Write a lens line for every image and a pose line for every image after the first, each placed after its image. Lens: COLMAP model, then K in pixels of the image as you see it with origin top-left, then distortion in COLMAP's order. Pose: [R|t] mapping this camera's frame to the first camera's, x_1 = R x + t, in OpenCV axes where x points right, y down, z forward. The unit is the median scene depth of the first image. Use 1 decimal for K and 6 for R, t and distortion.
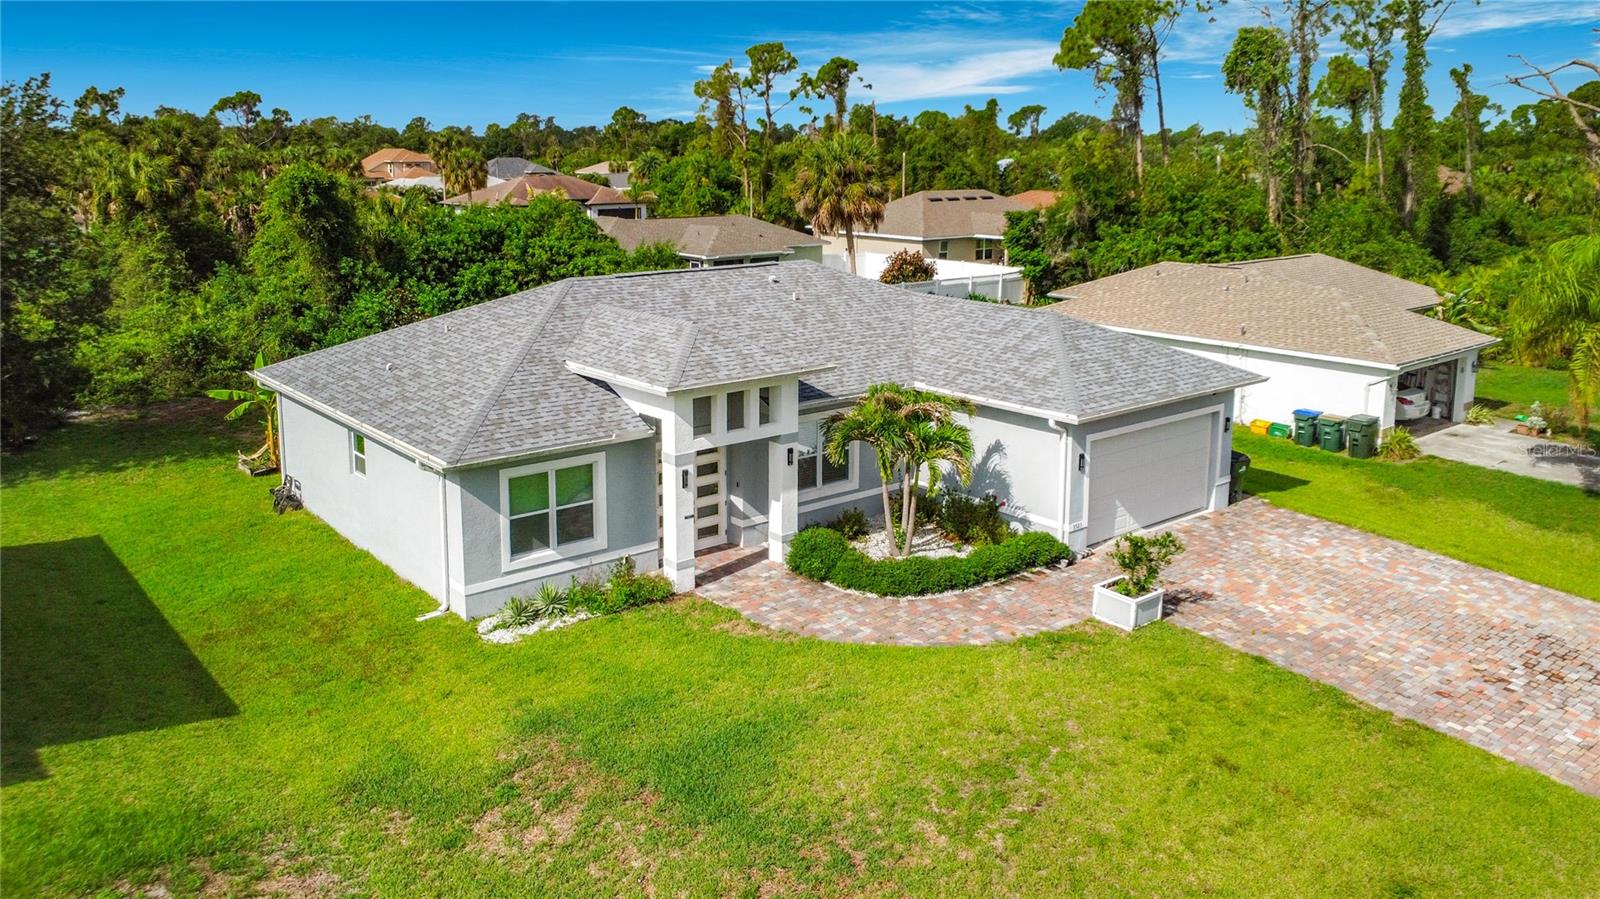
lens RADIAL K [[1237.6, 0, 797.0], [0, 1237.6, 305.8], [0, 0, 1]] dist [-0.021275, -0.007979]
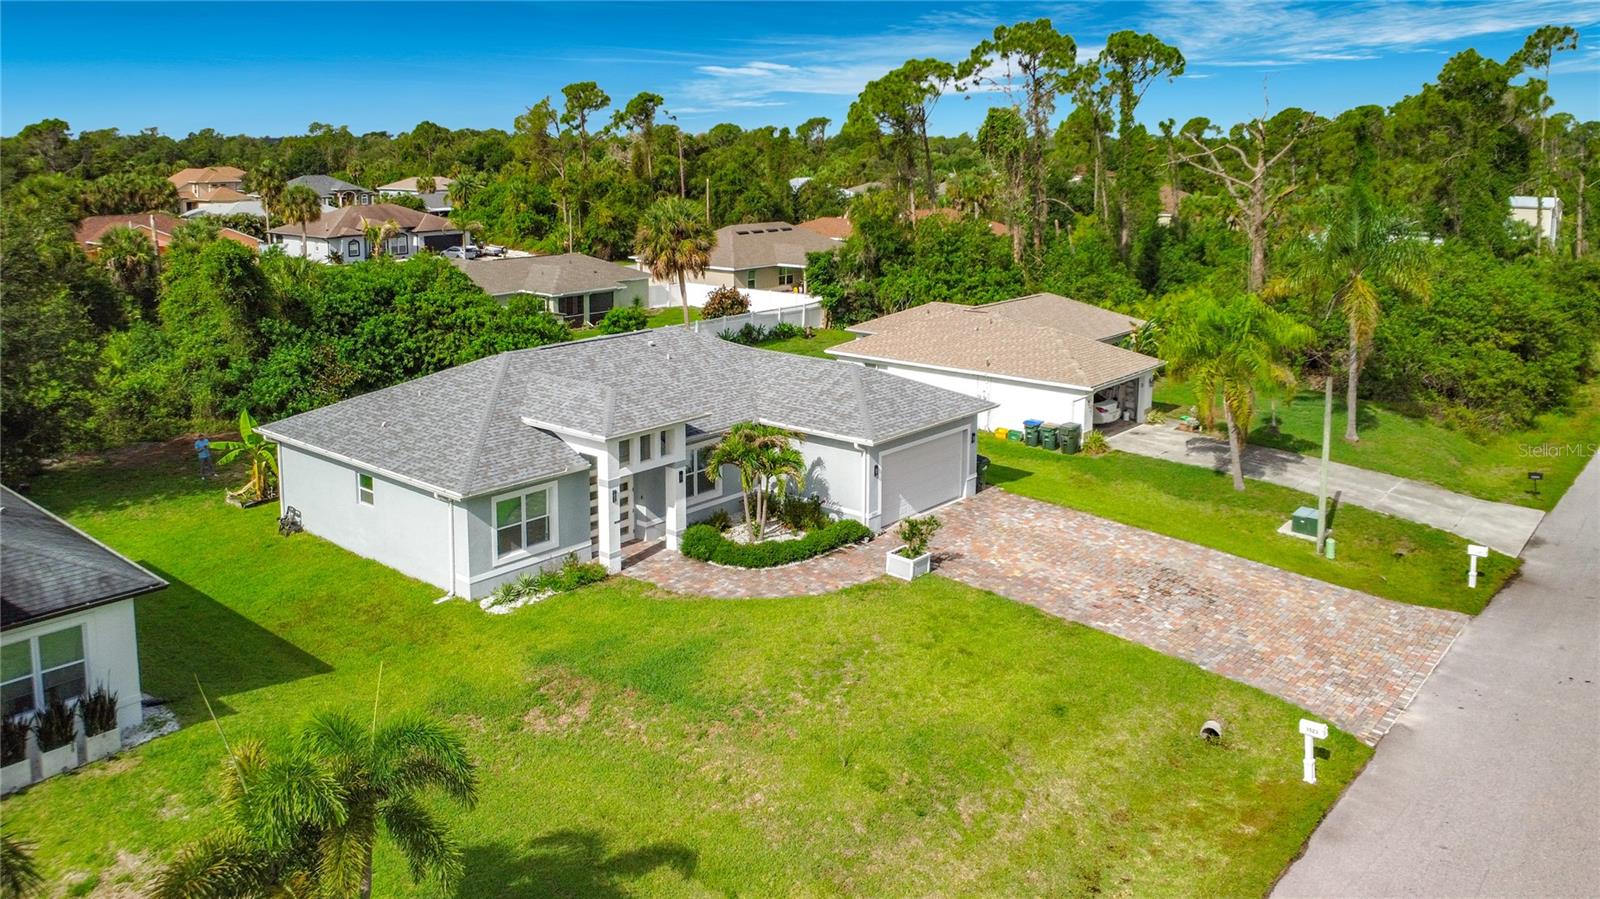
lens RADIAL K [[1222.6, 0, 793.1], [0, 1222.6, 275.3], [0, 0, 1]] dist [-0.024596, -0.002840]
pose [[0.985971, -0.021300, 0.165553, -0.105382], [0.024607, 0.999536, -0.017950, -0.083839], [-0.165094, 0.021772, 0.986037, -0.432821]]
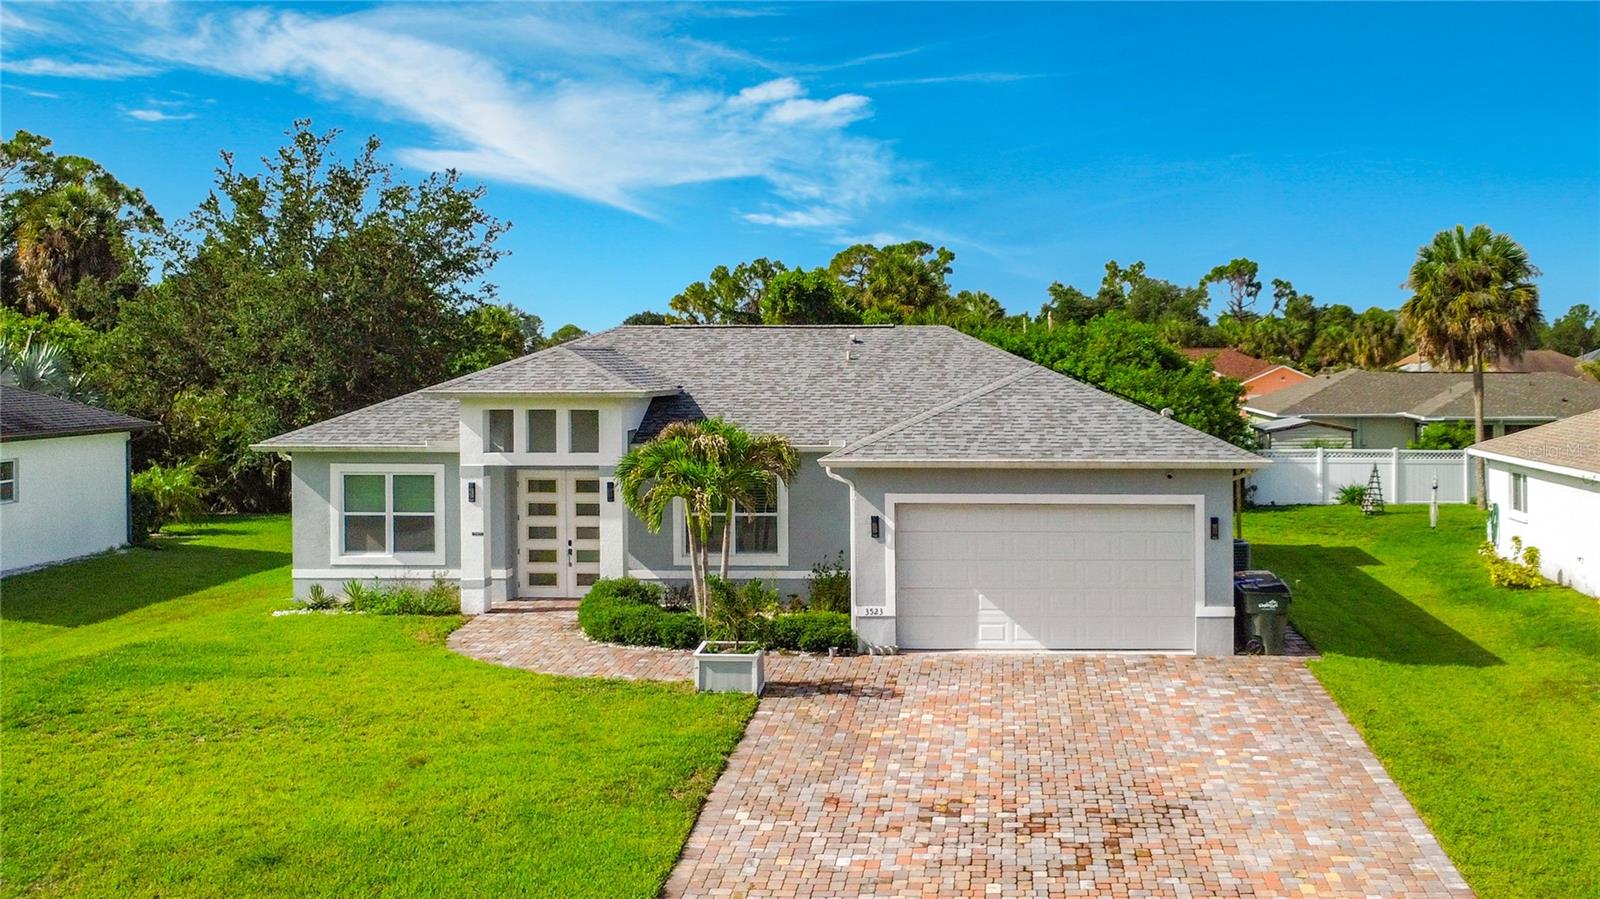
lens RADIAL K [[1676.4, 0, 993.1], [0, 1676.4, 392.8], [0, 0, 1]] dist [-0.017209, 0.015729]
pose [[0.763880, 0.013669, -0.645213, 0.971651], [-0.084289, 0.993325, -0.078748, 0.119657], [0.639830, 0.114538, 0.759933, 0.233518]]
